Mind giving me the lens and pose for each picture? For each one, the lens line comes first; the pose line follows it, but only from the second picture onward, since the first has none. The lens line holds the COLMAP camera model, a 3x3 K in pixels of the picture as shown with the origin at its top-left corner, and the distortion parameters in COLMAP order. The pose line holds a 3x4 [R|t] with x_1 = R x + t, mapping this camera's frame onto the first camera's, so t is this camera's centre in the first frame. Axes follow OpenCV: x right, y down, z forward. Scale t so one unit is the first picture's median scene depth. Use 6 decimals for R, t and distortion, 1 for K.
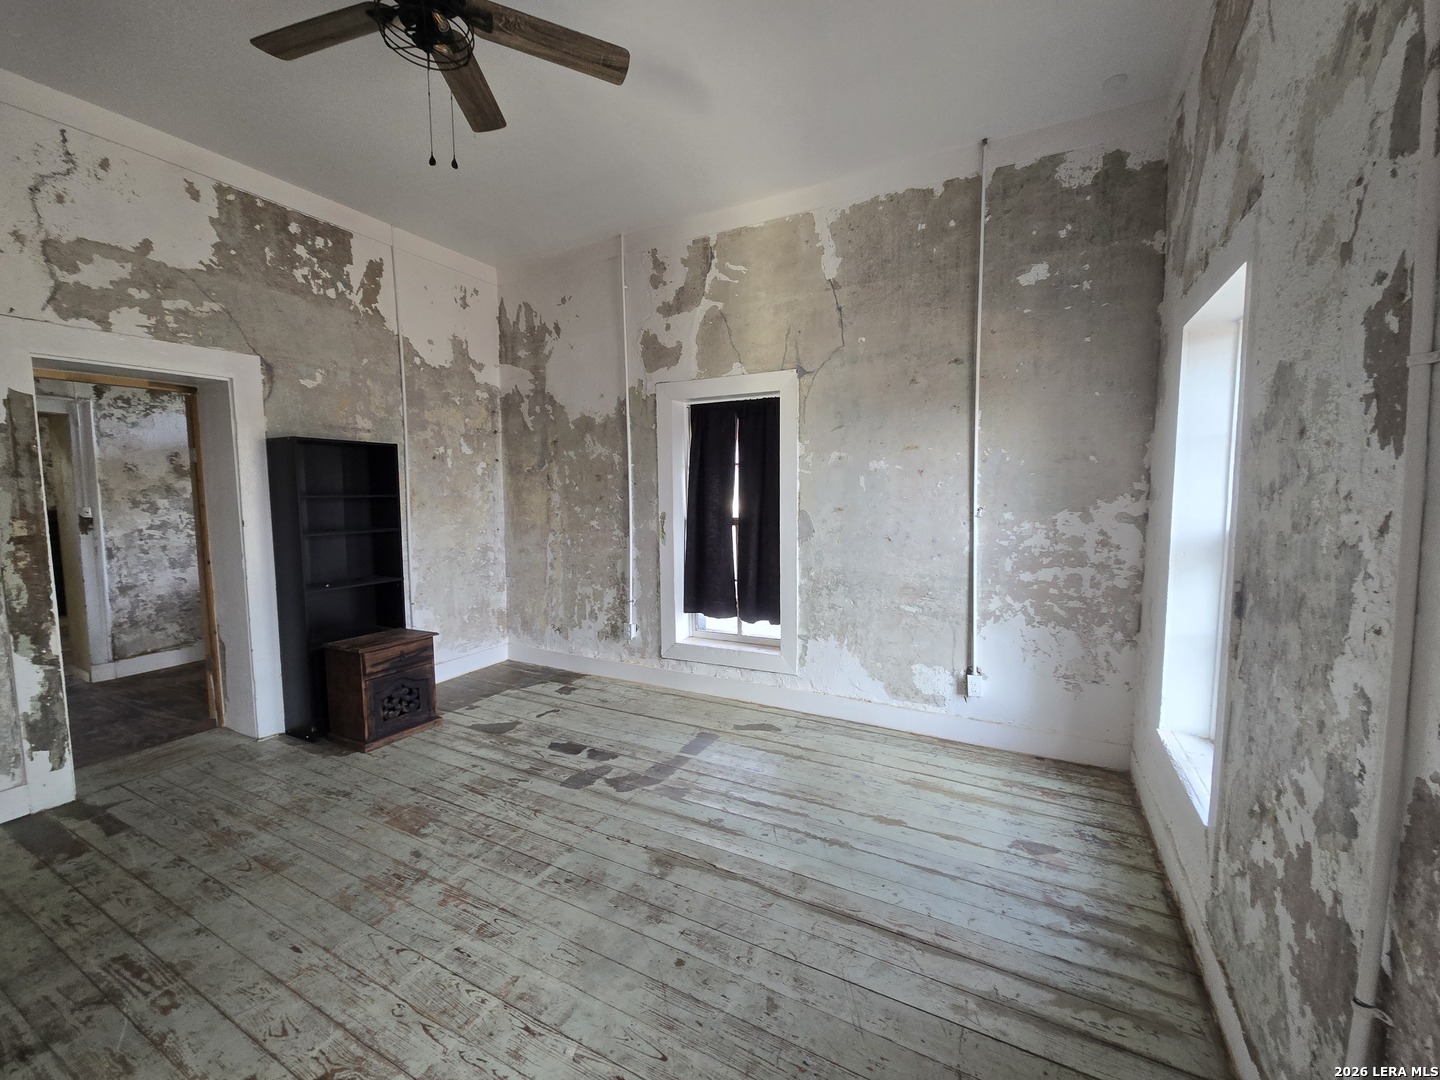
lens RADIAL K [[584.4, 0, 720.7], [0, 584.4, 537.0], [0, 0, 1]] dist [-0.000864, 0.000355]
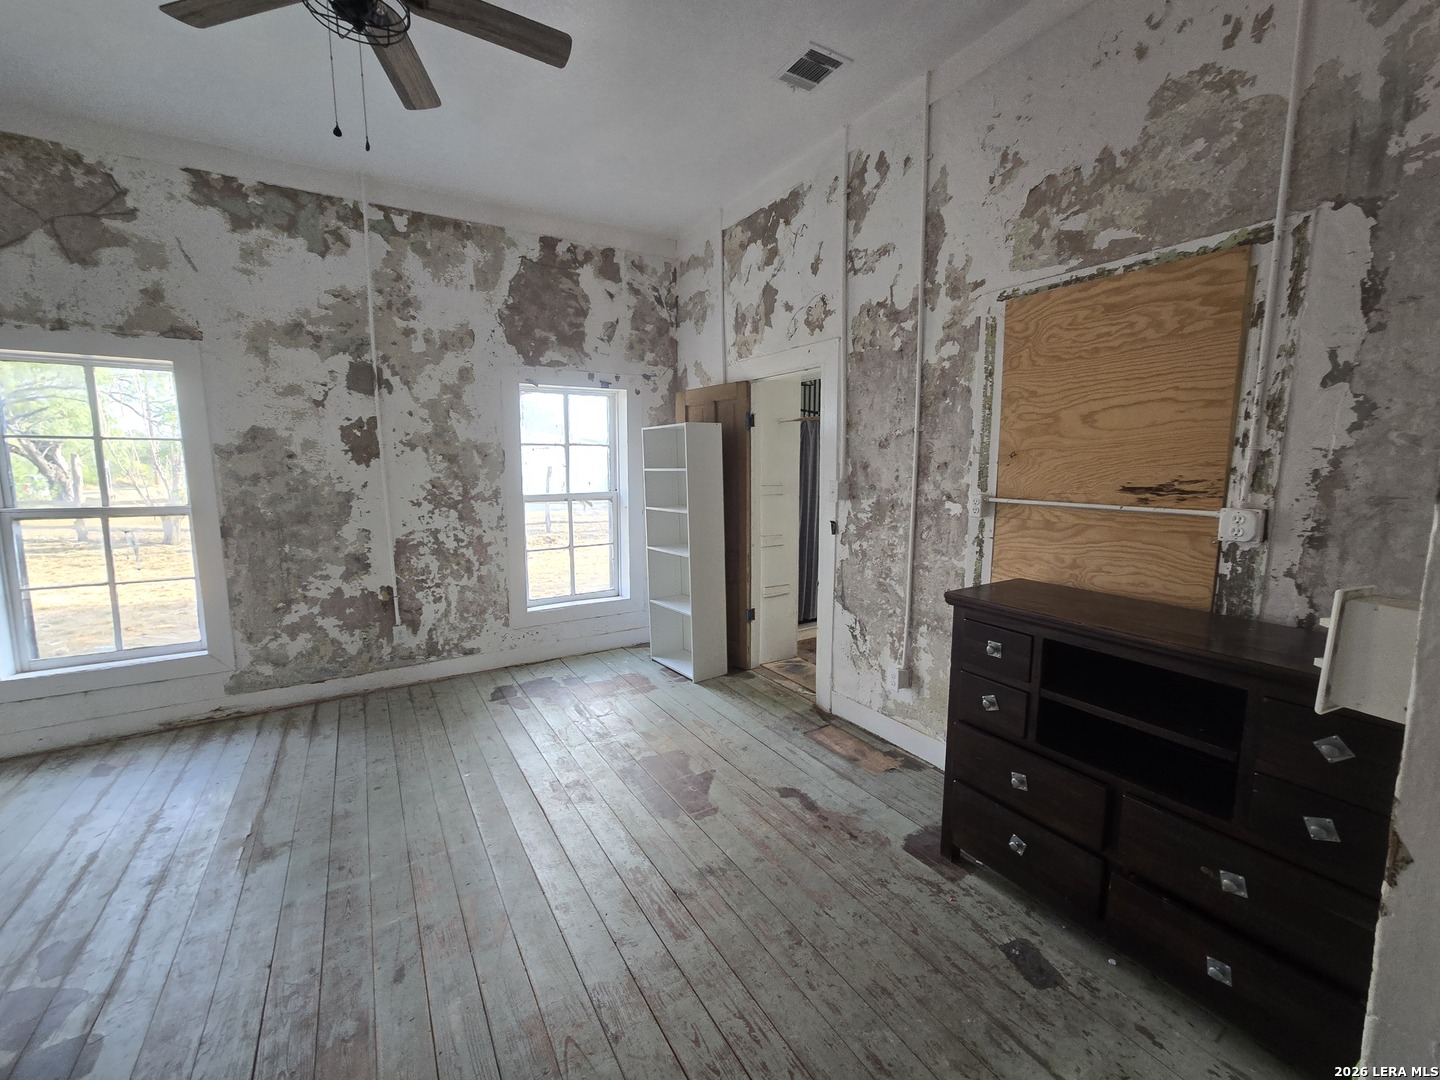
lens RADIAL K [[584.4, 0, 720.1], [0, 584.4, 540.1], [0, 0, 1]] dist [-0.000864, 0.000355]
pose [[-0.860283, -0.055040, 0.506837, -1.477755], [0.048453, 0.980828, 0.188756, -0.145061], [-0.507509, 0.186941, -0.841123, 1.595322]]
